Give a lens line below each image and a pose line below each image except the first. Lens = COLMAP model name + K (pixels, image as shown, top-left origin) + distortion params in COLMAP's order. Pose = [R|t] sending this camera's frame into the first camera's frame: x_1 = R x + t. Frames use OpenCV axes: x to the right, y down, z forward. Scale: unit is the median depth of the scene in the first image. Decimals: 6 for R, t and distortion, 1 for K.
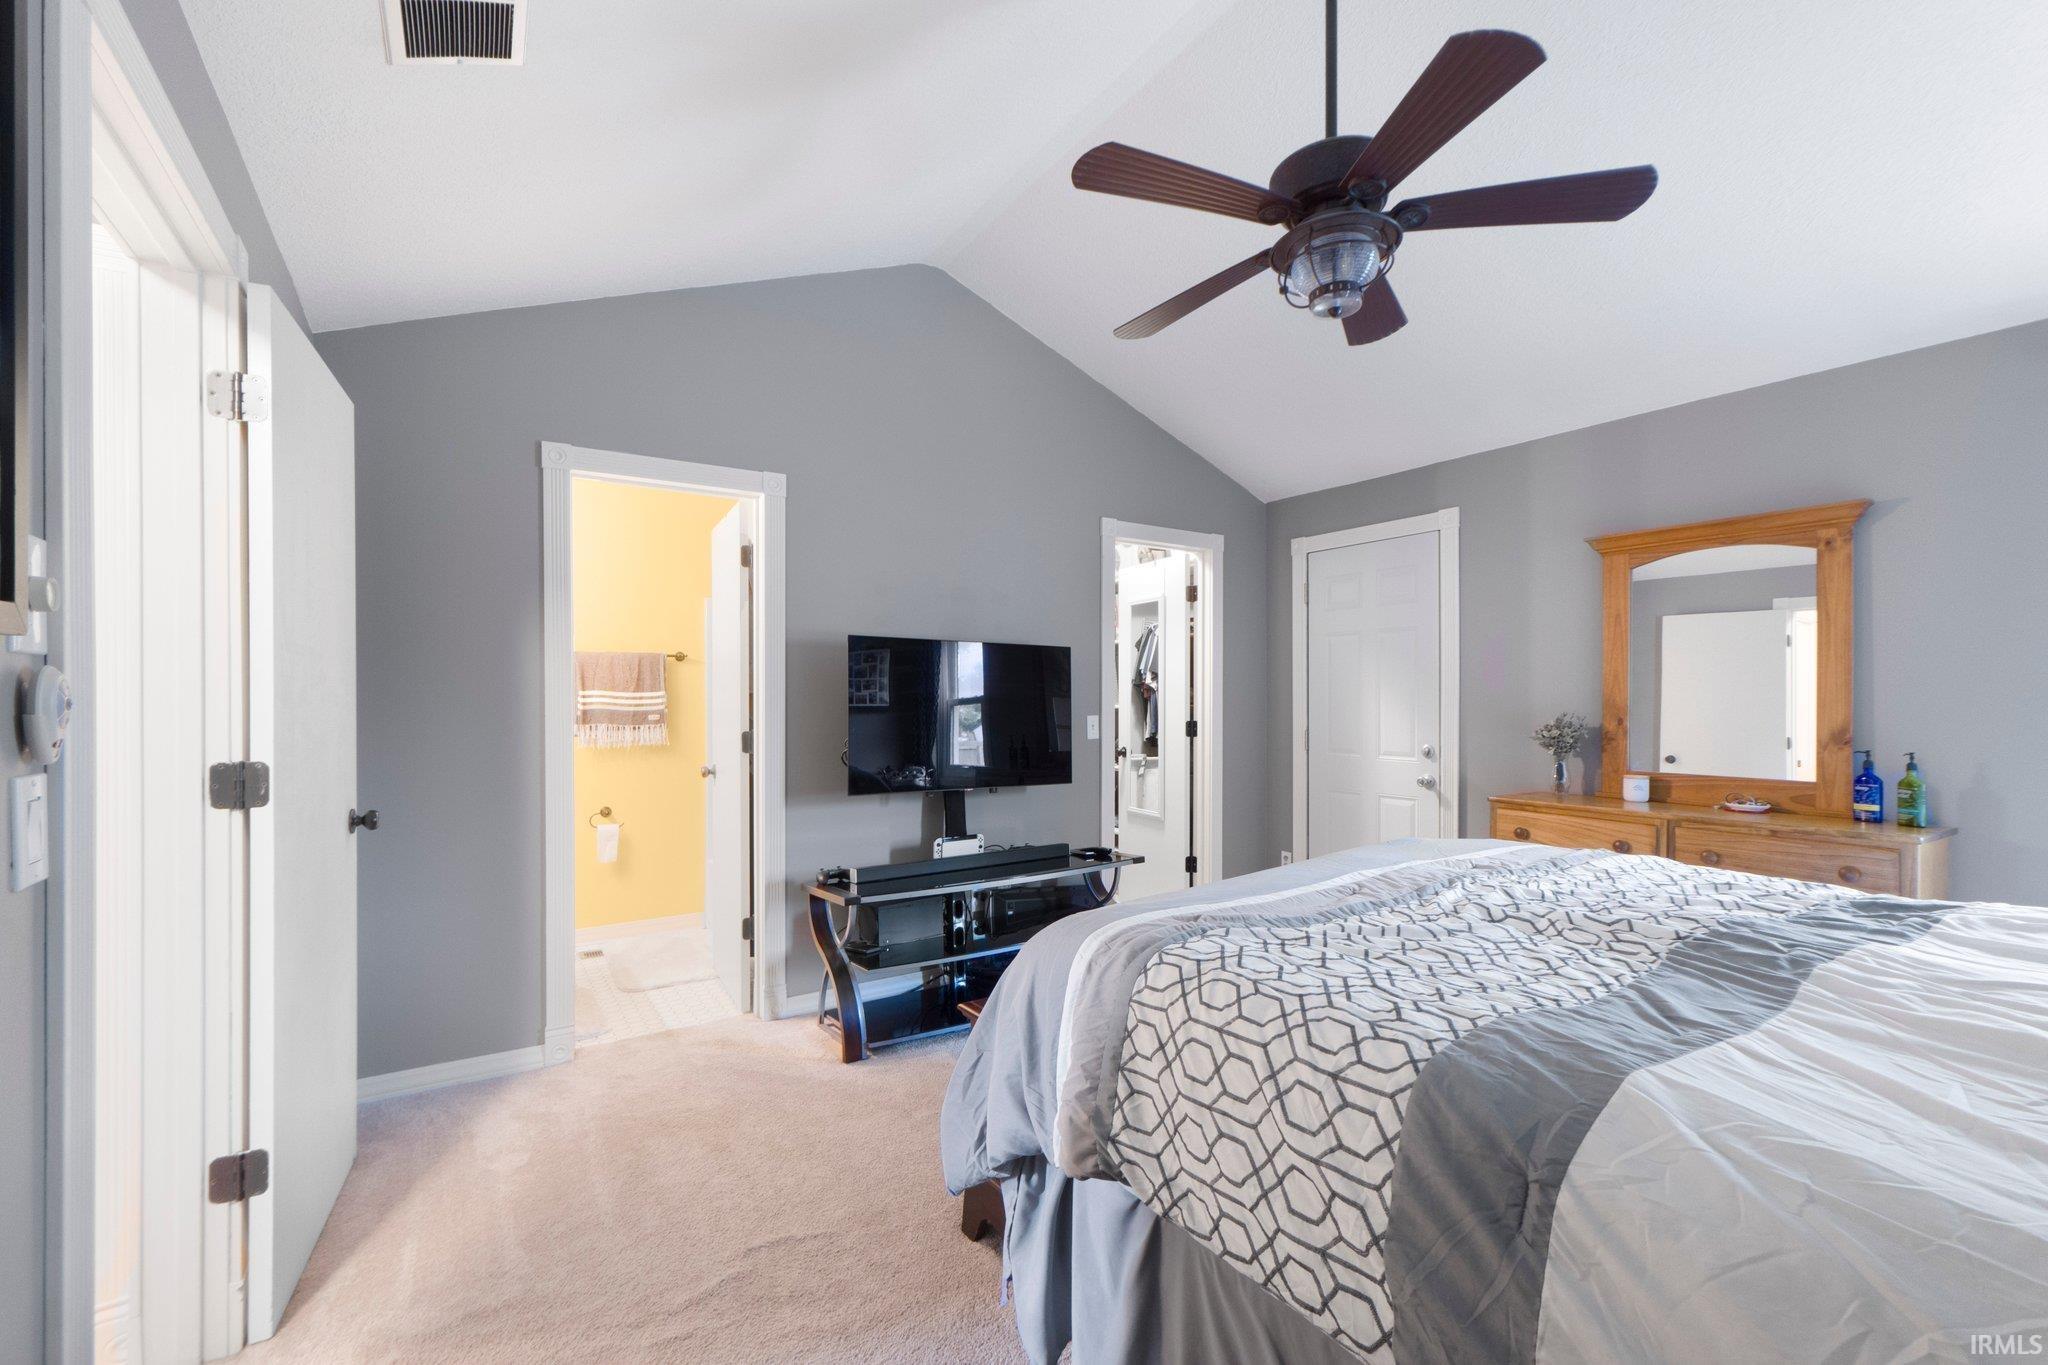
lens RADIAL K [[876.7, 0, 1023.6], [0, 876.7, 691.3], [0, 0, 1]] dist [0.001558, -0.001091]
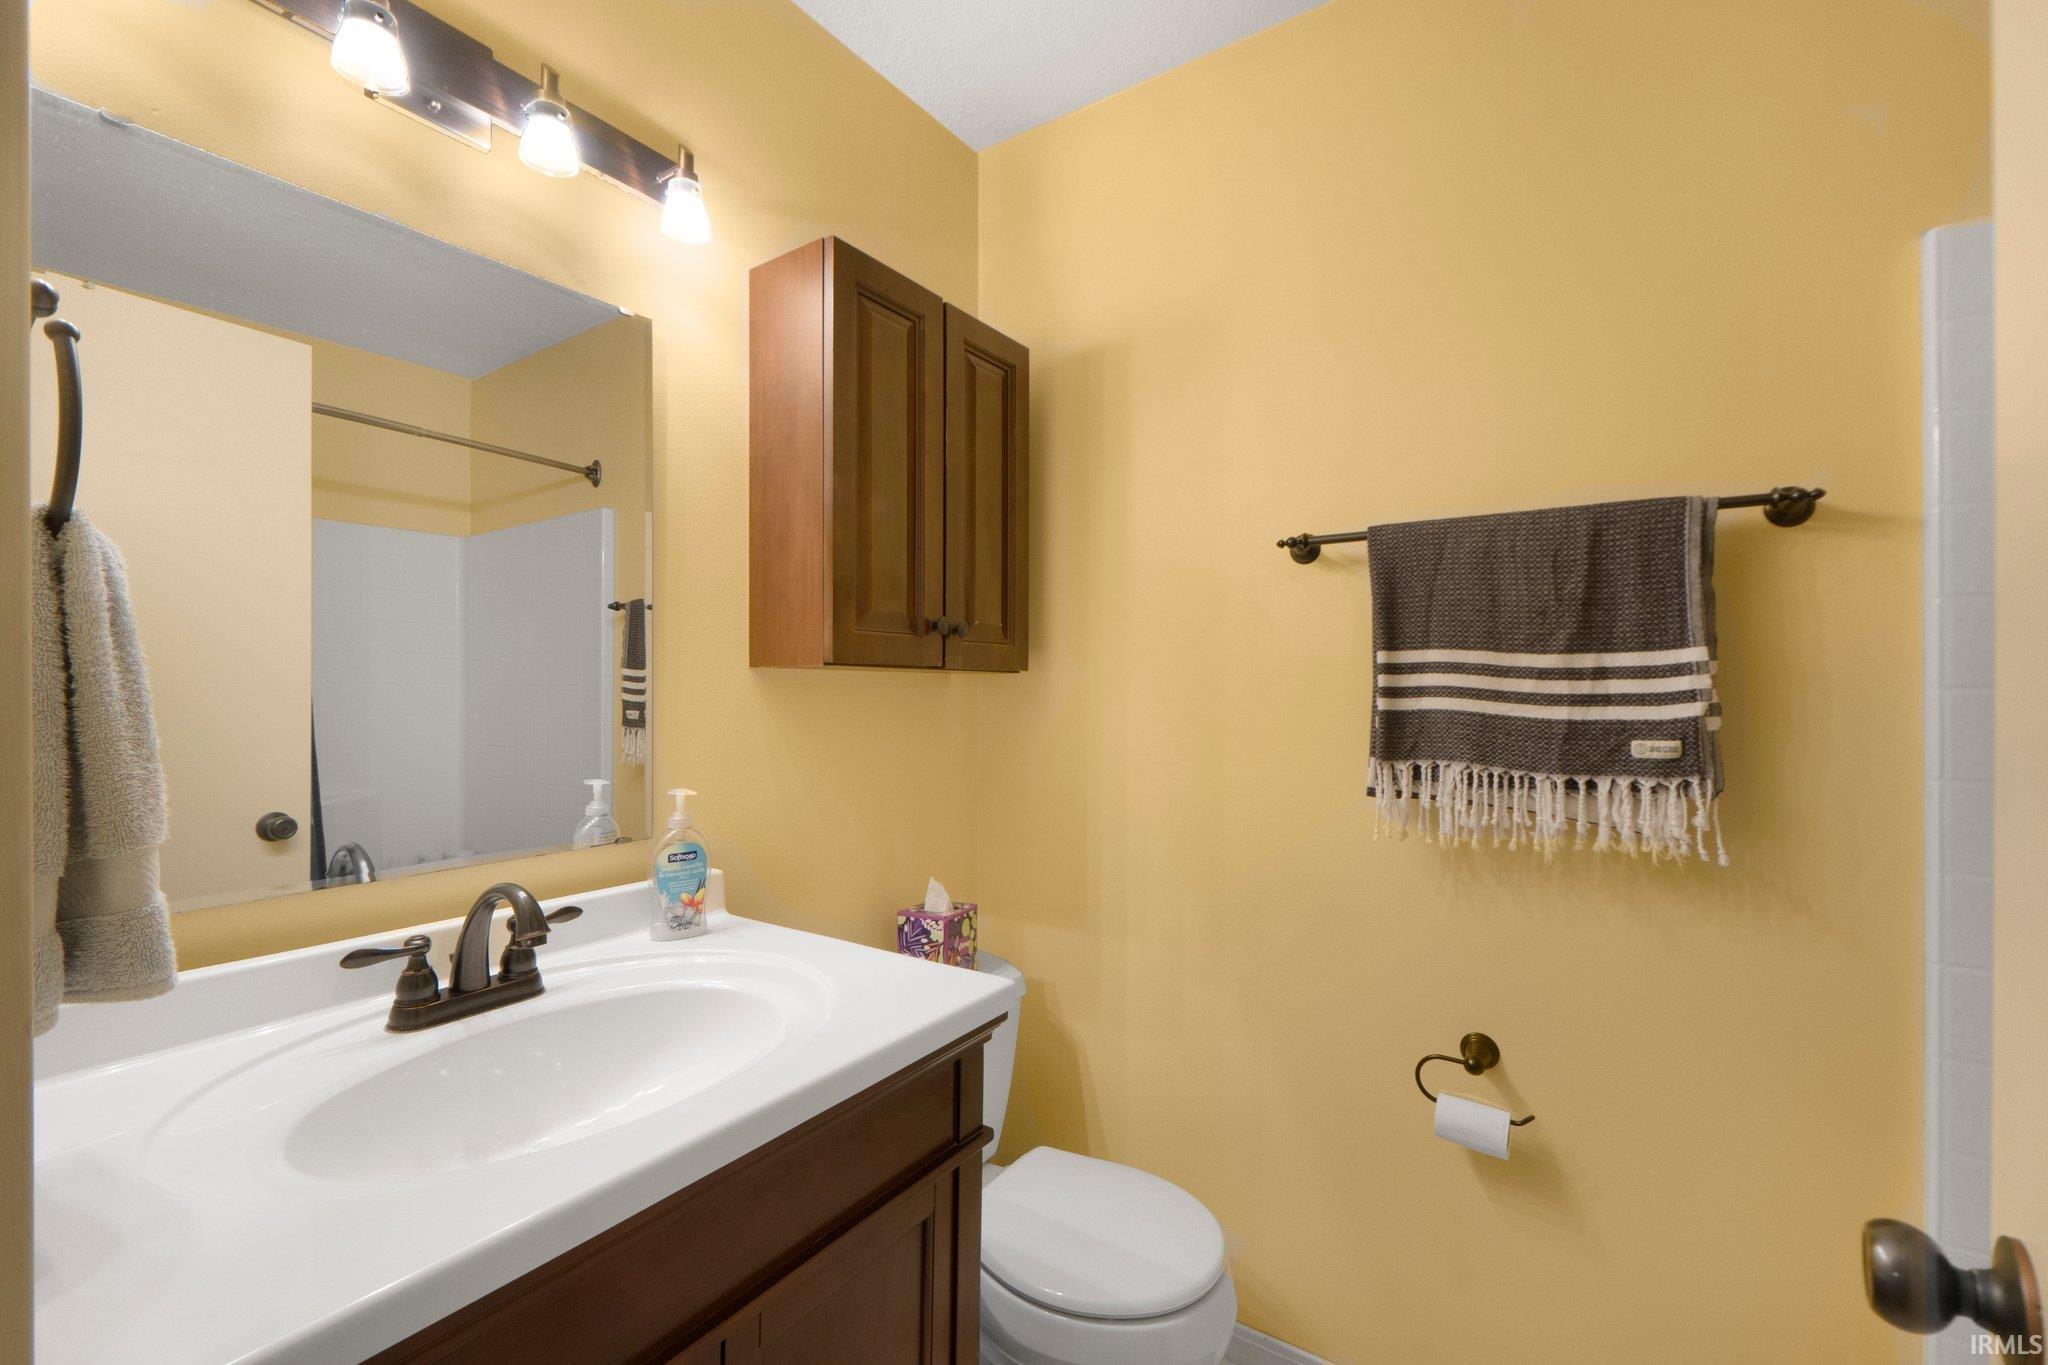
lens RADIAL K [[876.7, 0, 1022.1], [0, 876.7, 684.7], [0, 0, 1]] dist [0.001558, -0.001091]
pose [[0.393270, 0.008300, -0.919386, -0.260181], [-0.001485, 0.999964, 0.008392, 0.009039], [0.919422, -0.001935, 0.393268, 0.732211]]
